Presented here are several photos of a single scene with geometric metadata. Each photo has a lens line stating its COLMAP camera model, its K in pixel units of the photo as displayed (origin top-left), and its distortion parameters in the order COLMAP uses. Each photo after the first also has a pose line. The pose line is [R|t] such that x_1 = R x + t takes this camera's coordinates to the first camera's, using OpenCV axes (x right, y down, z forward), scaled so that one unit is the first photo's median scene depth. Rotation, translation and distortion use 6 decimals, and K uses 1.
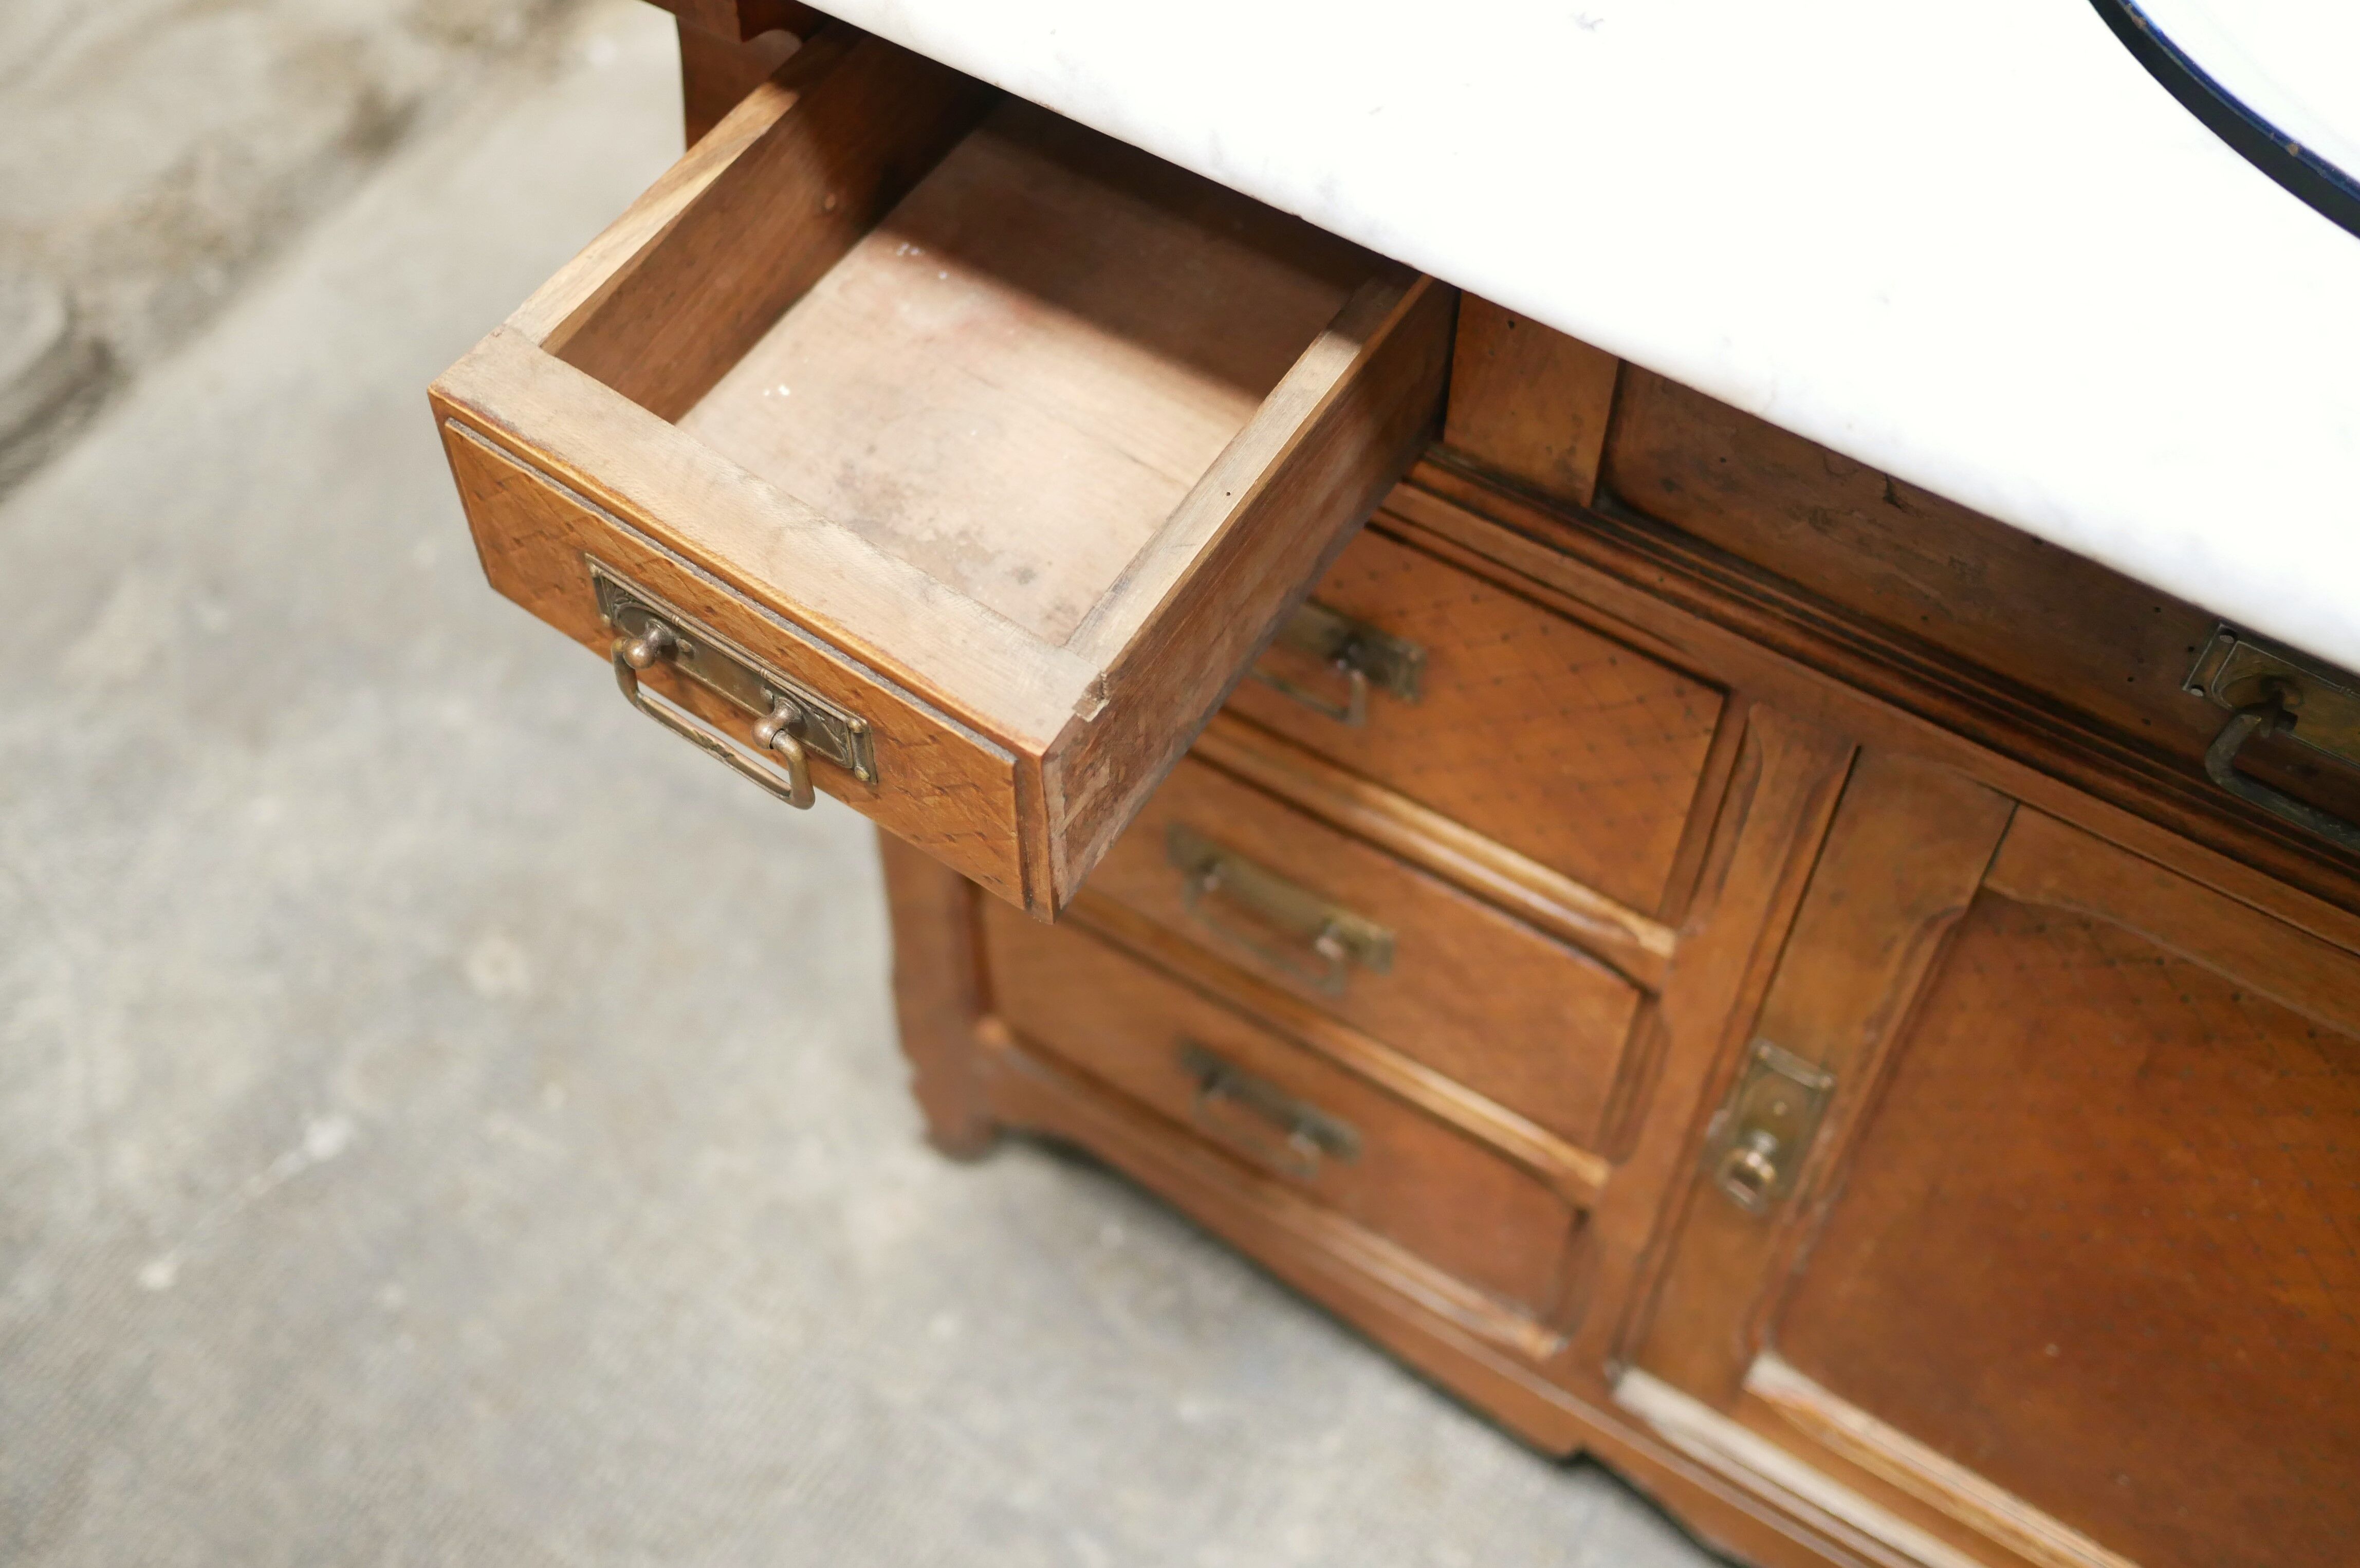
lens RADIAL K [[2673.7, 0, 1159.5], [0, 2673.7, 659.5], [0, 0, 1]] dist [-0.021184, 0.000000]
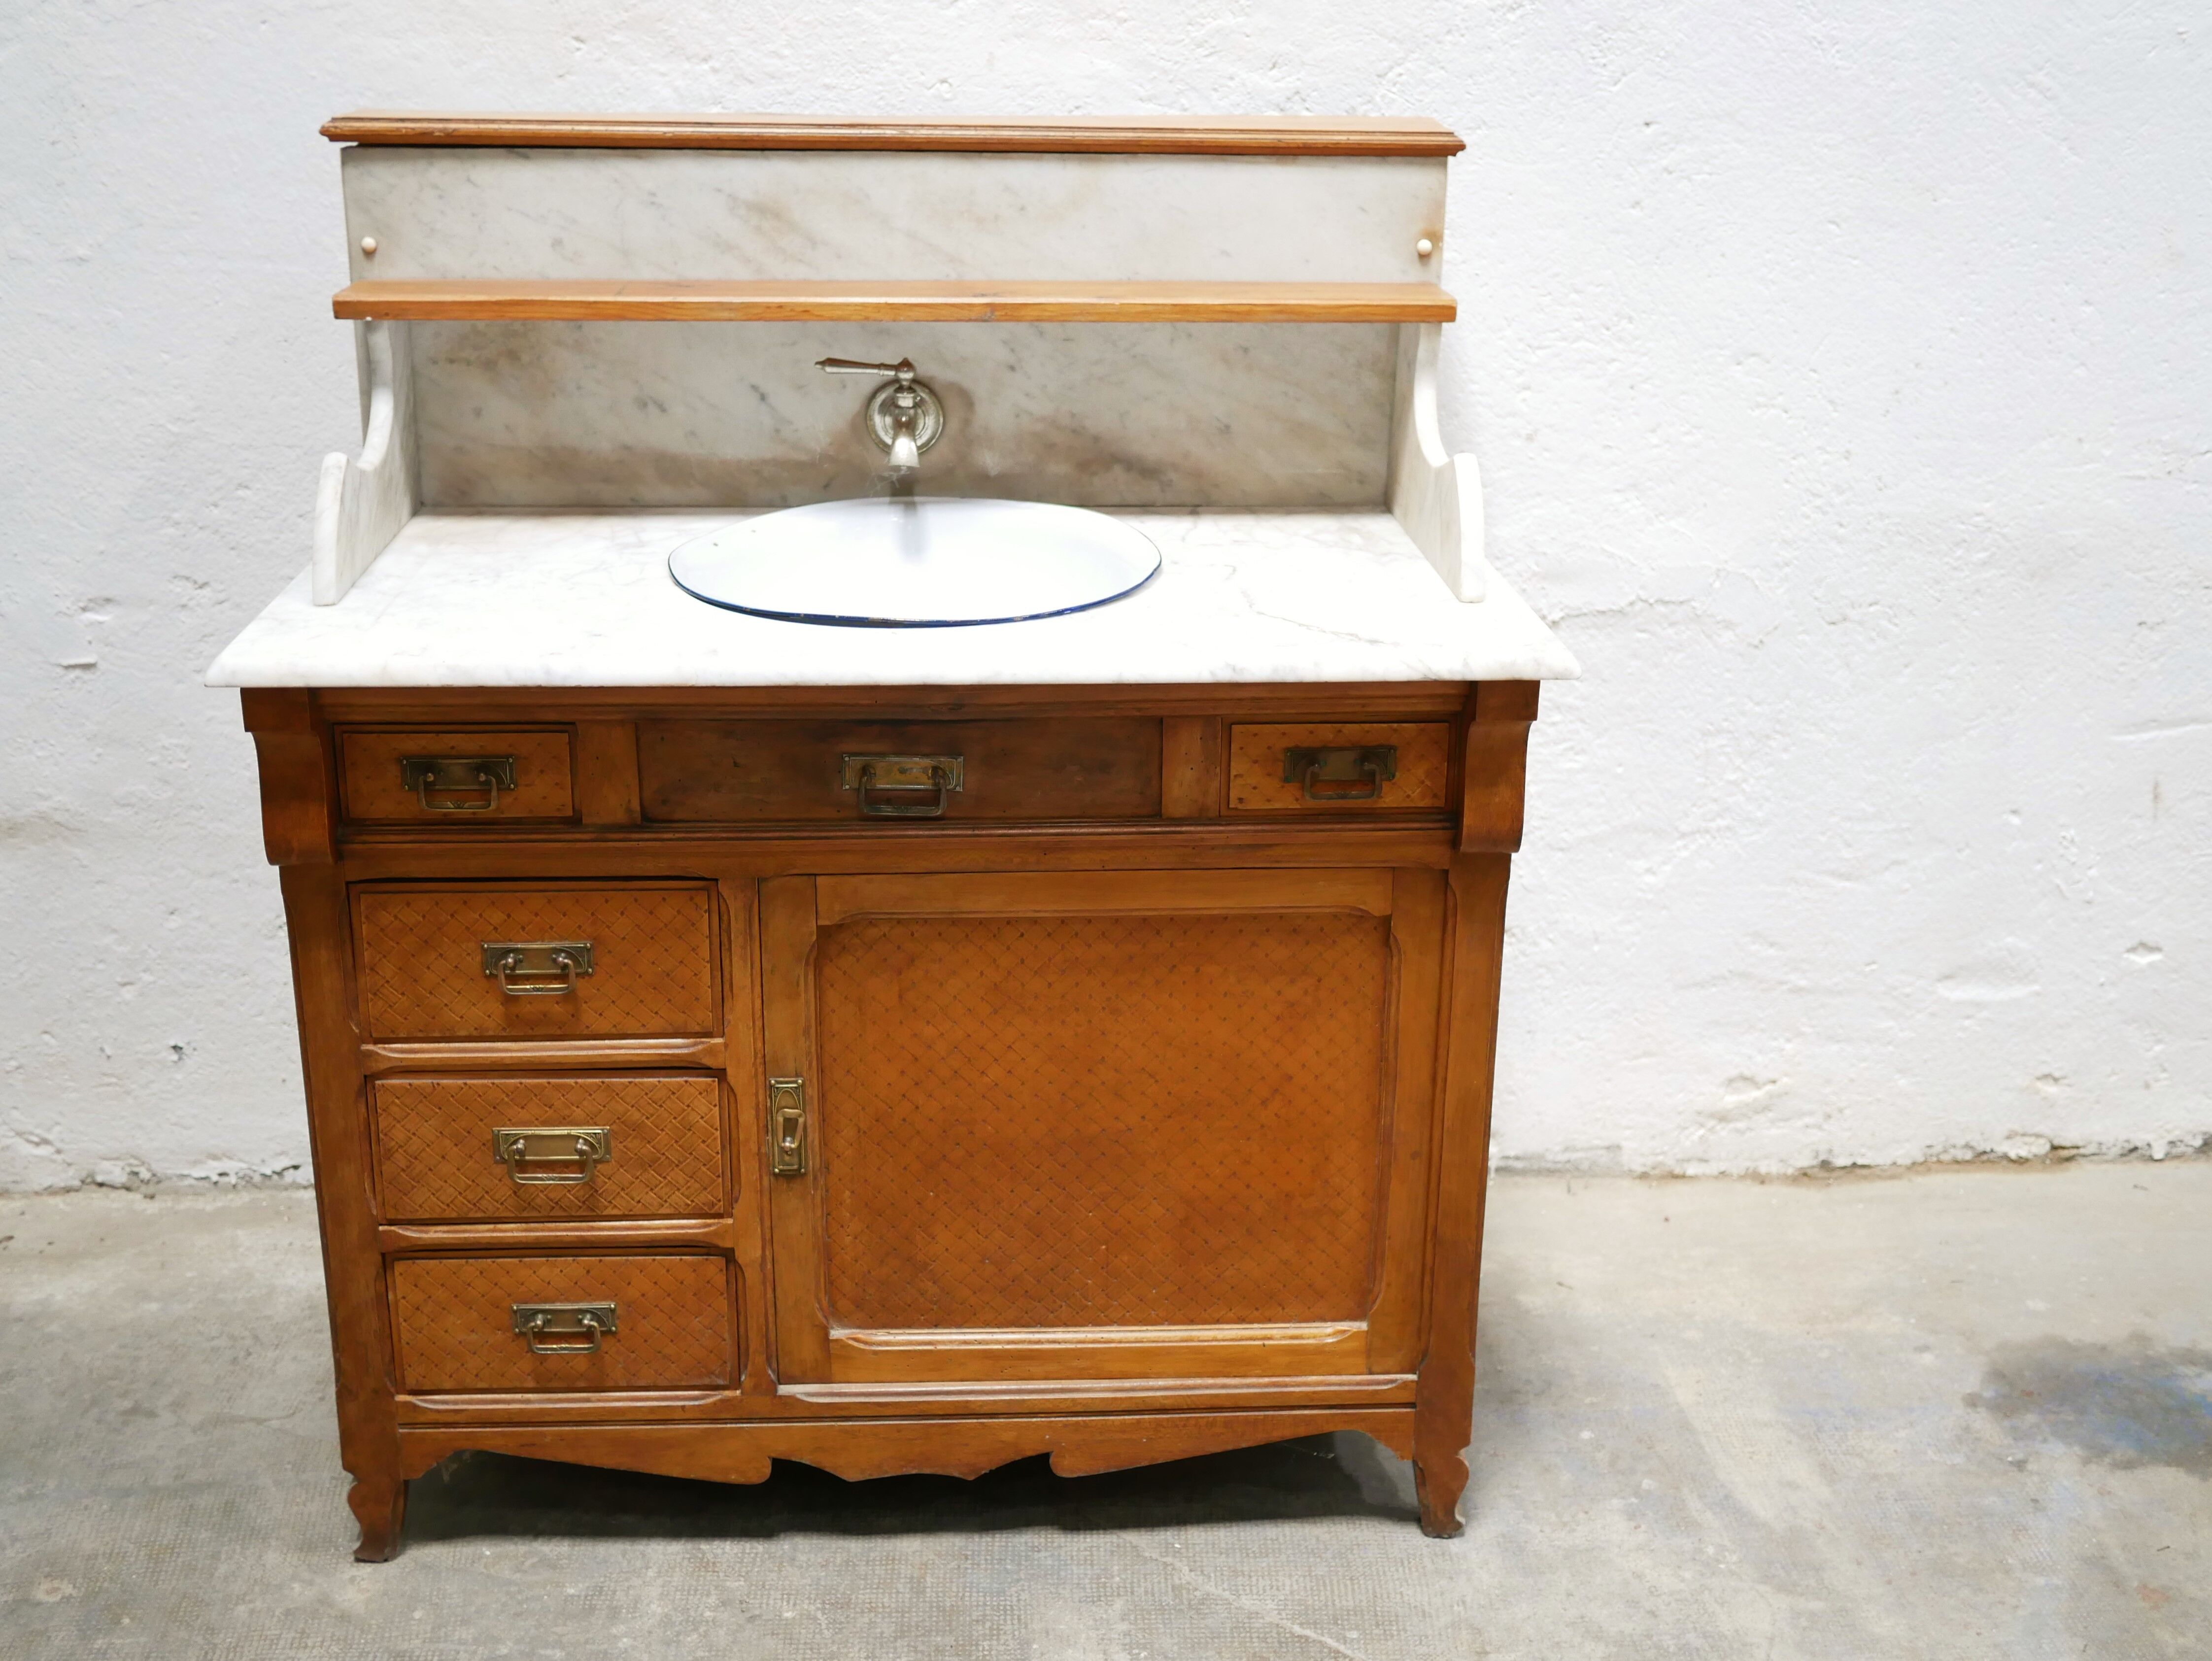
lens RADIAL K [[2546.8, 0, 1102.6], [0, 2546.8, 837.5], [0, 0, 1]] dist [-0.014697, 0.000000]
pose [[0.818736, -0.192974, 0.540770, -0.778032], [0.455151, 0.792267, -0.406387, 1.100186], [-0.350012, 0.578856, 0.736490, -0.999802]]
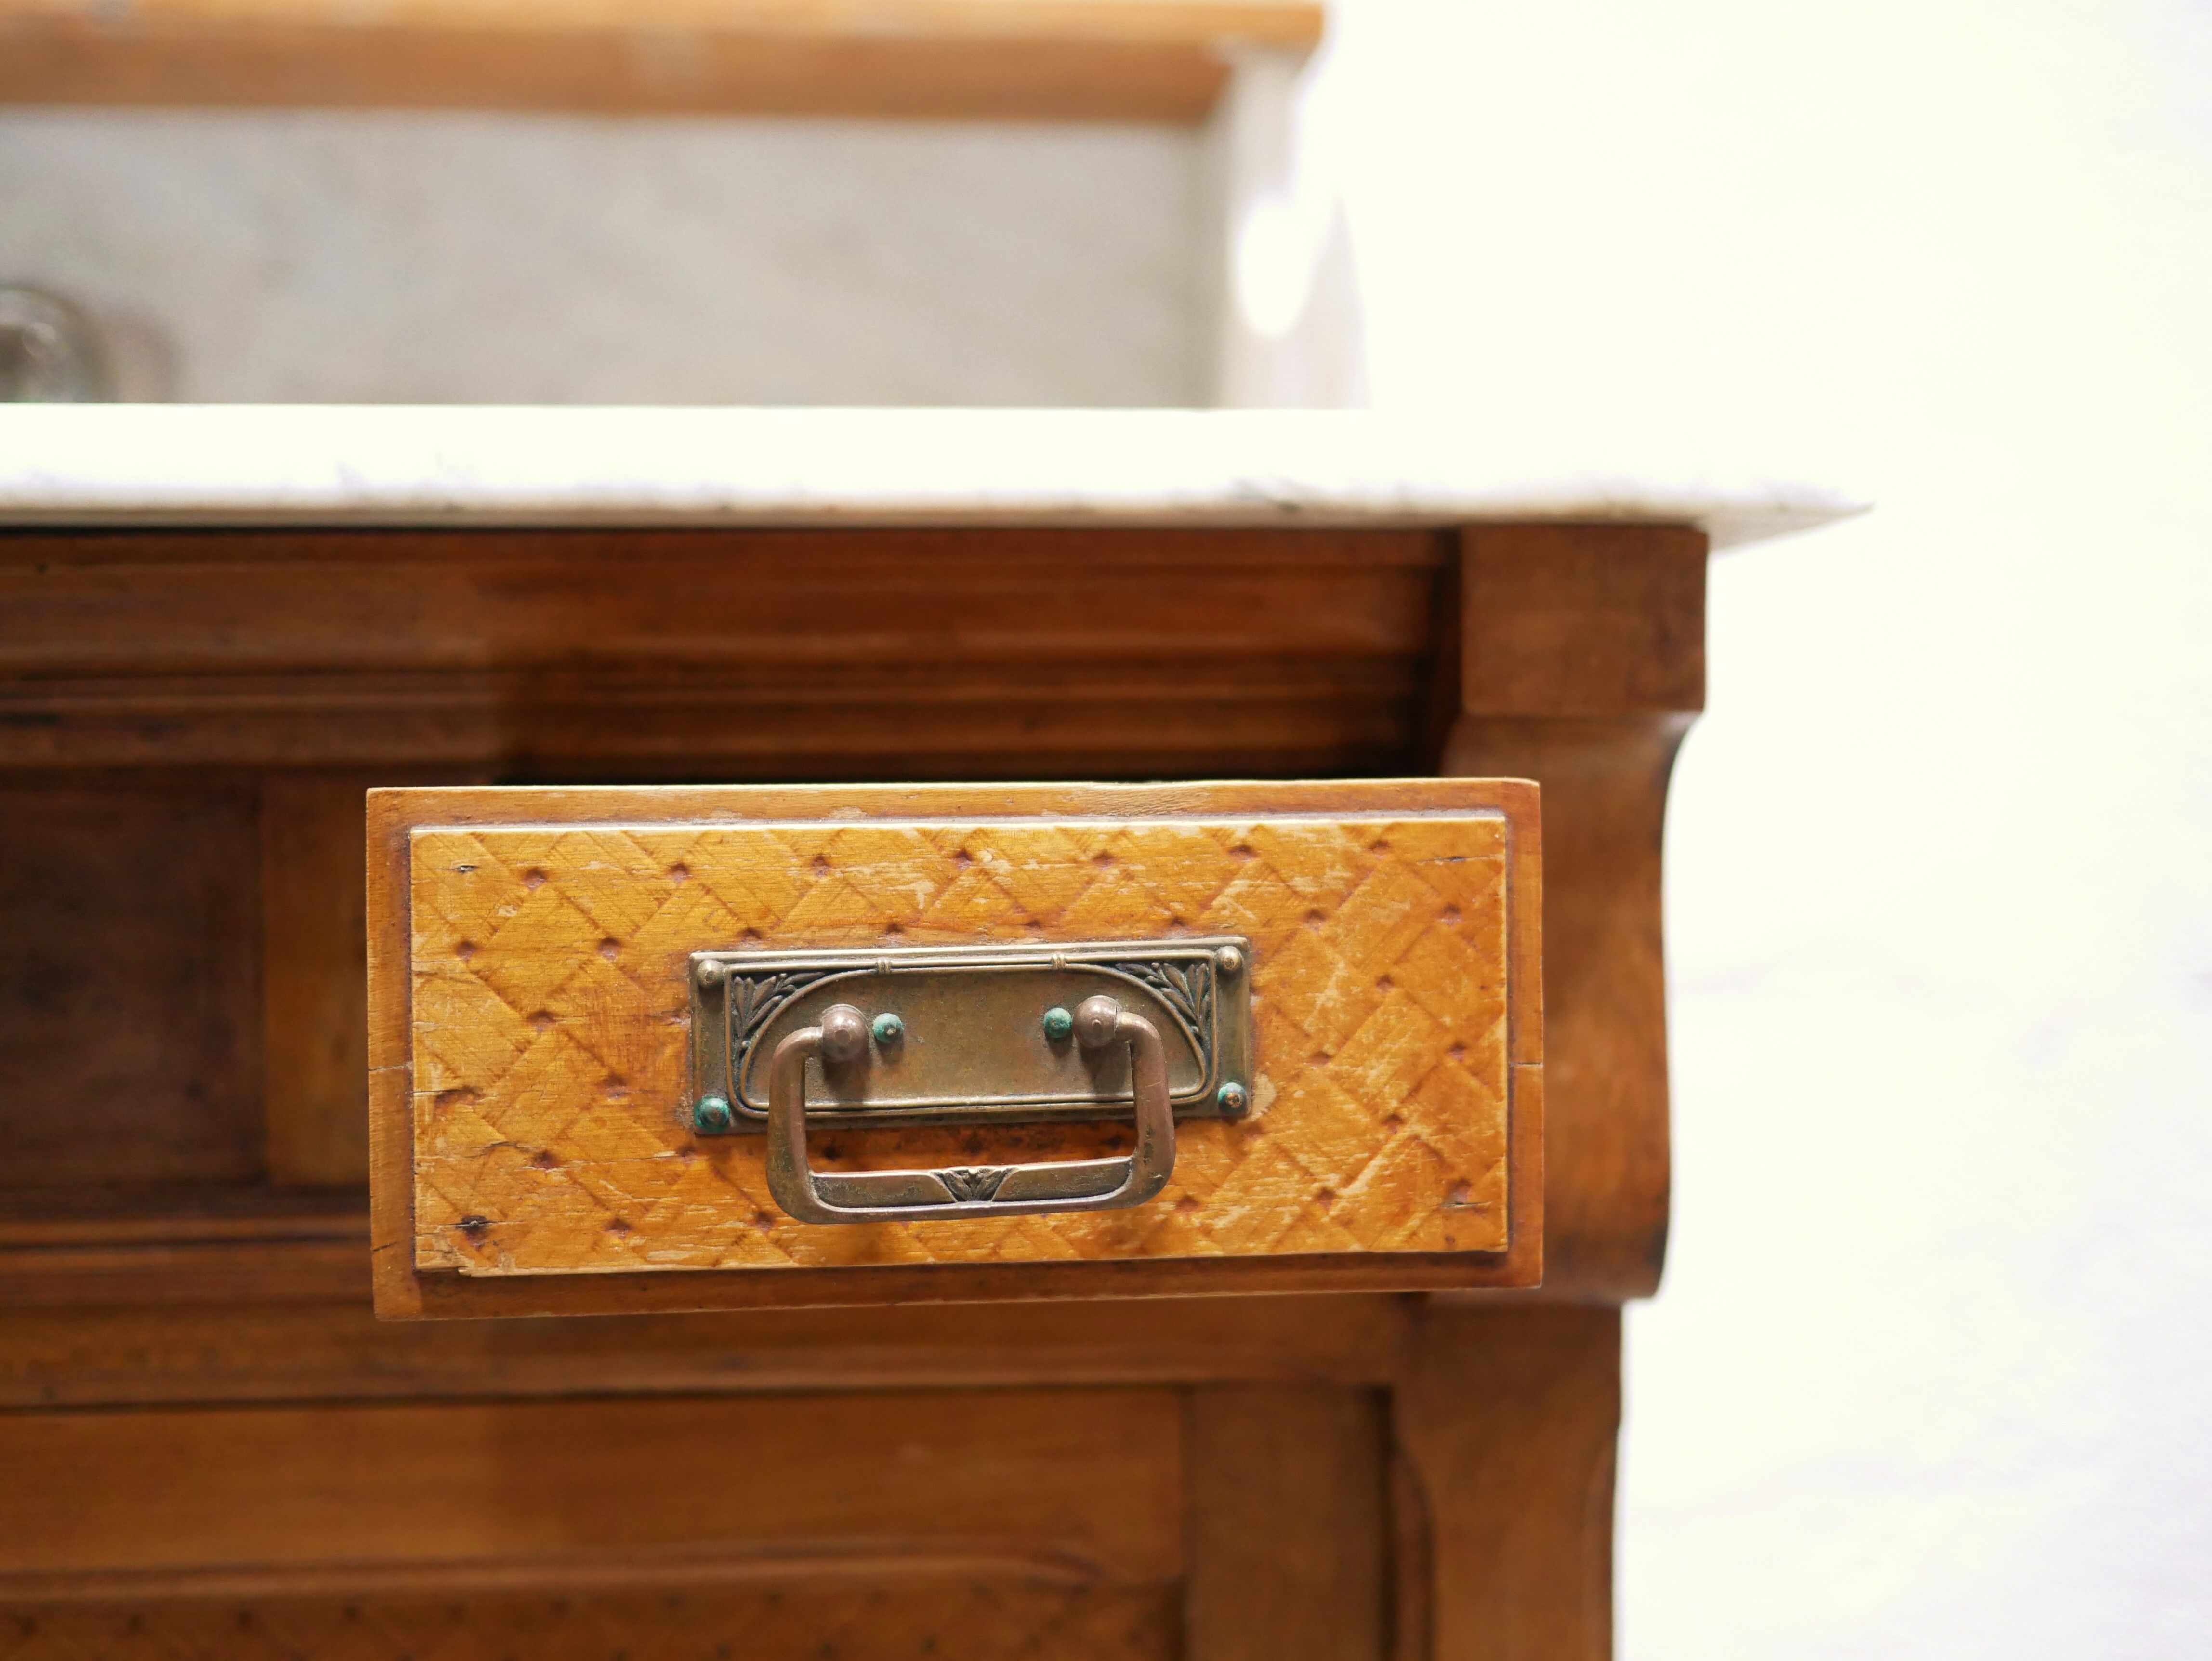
lens RADIAL K [[2502.4, 0, 1104.5], [0, 2502.4, 822.0], [0, 0, 1]] dist [-0.018276, 0.000000]
pose [[0.801181, -0.021657, 0.598030, 0.350047], [0.482621, 0.614247, -0.624322, 0.566812], [-0.353817, 0.788816, 0.502576, 0.267842]]
